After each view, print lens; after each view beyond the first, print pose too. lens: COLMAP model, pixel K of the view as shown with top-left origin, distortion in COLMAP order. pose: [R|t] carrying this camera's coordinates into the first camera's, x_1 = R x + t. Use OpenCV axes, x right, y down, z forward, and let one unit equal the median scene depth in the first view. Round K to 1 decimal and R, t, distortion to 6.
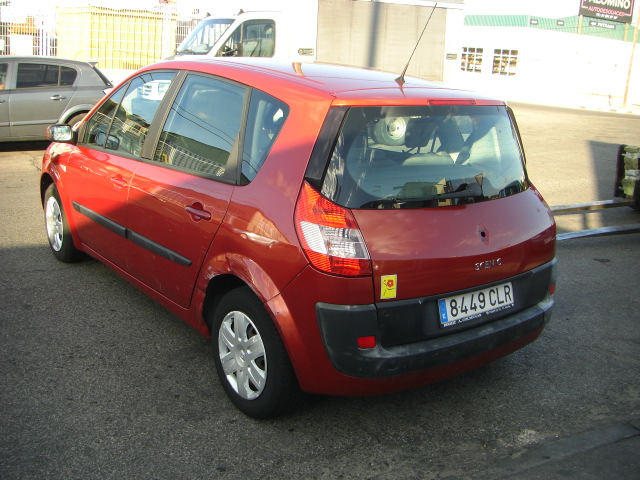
lens RADIAL K [[724.7, 0, 320.0], [0, 724.7, 240.0], [0, 0, 1]] dist [-0.193125, 0.126851]
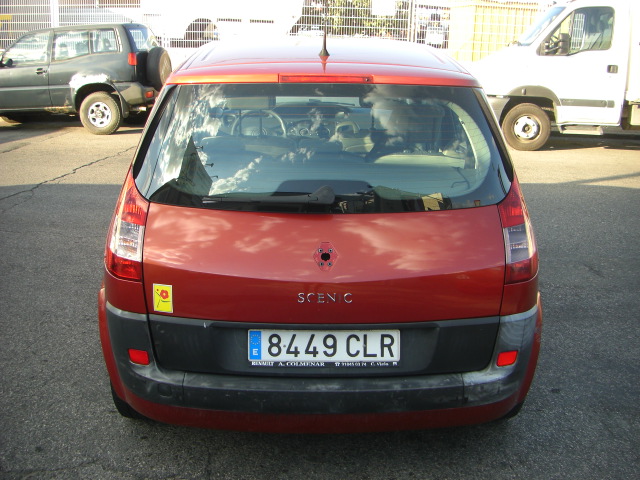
lens RADIAL K [[724.7, 0, 320.0], [0, 724.7, 240.0], [0, 0, 1]] dist [-0.193125, 0.126851]
pose [[0.799572, 0.130809, -0.586152, 0.651393], [-0.129984, 0.990551, 0.043745, -0.055830], [0.586335, 0.041213, 0.809019, 0.393694]]
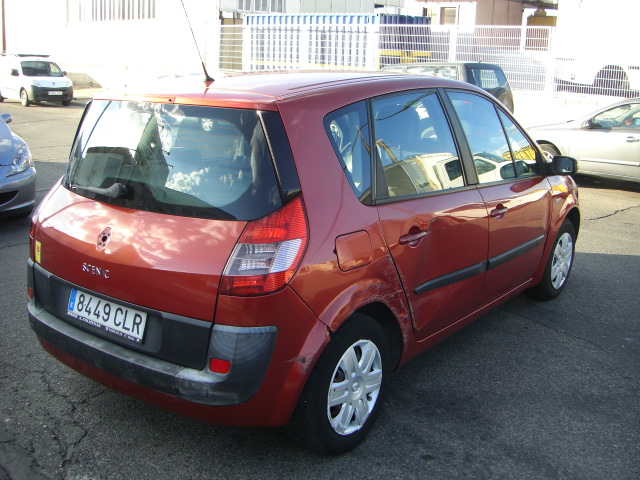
lens RADIAL K [[724.7, 0, 320.0], [0, 724.7, 240.0], [0, 0, 1]] dist [-0.193125, 0.126851]
pose [[0.260611, 0.186637, -0.947232, 1.153320], [-0.263748, 0.957578, 0.116111, -0.182972], [0.928719, 0.219571, 0.298781, 0.978810]]
